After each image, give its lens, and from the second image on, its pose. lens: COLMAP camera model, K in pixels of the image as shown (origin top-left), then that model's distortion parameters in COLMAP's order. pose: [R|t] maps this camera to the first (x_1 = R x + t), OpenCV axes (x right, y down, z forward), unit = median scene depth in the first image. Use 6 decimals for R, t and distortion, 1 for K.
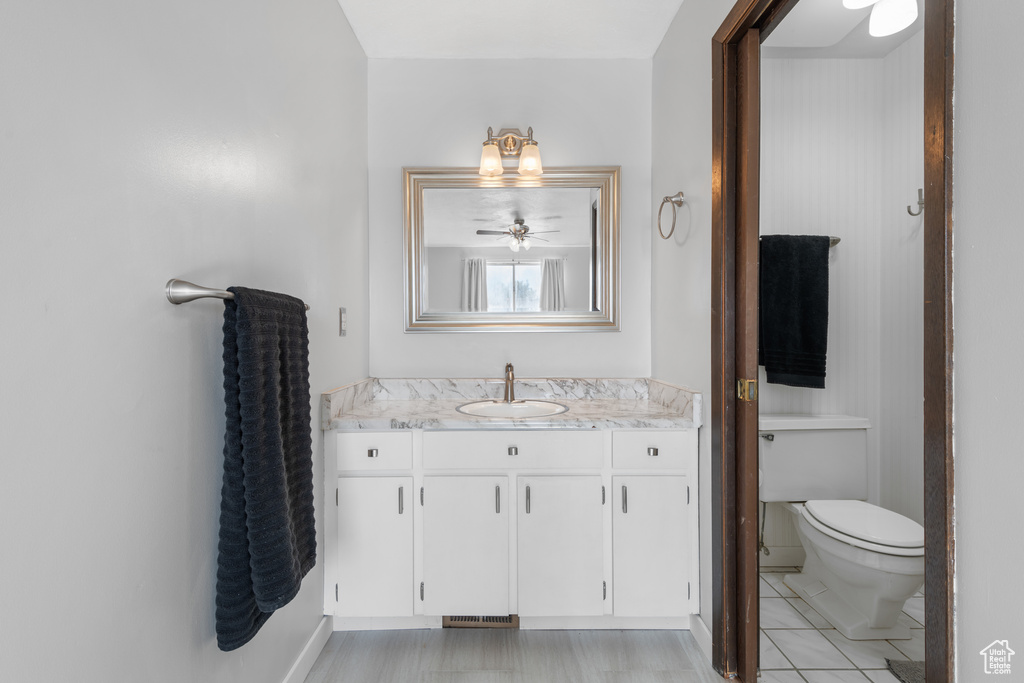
lens RADIAL K [[465.5, 0, 513.4], [0, 465.5, 336.6], [0, 0, 1]] dist [0.026420, -0.008079]
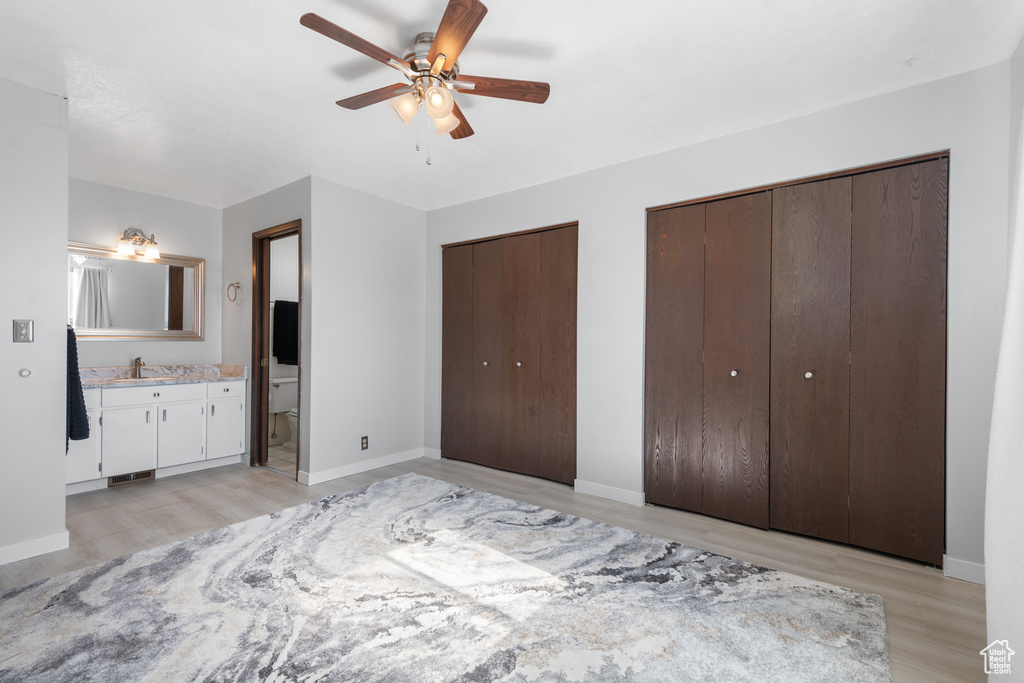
lens RADIAL K [[465.5, 0, 511.7], [0, 465.5, 340.8], [0, 0, 1]] dist [0.026420, -0.008079]
pose [[0.621261, 0.009881, 0.783541, -0.639101], [-0.005194, 0.999950, -0.008492, -0.003064], [-0.783586, 0.001206, 0.621282, -1.550289]]
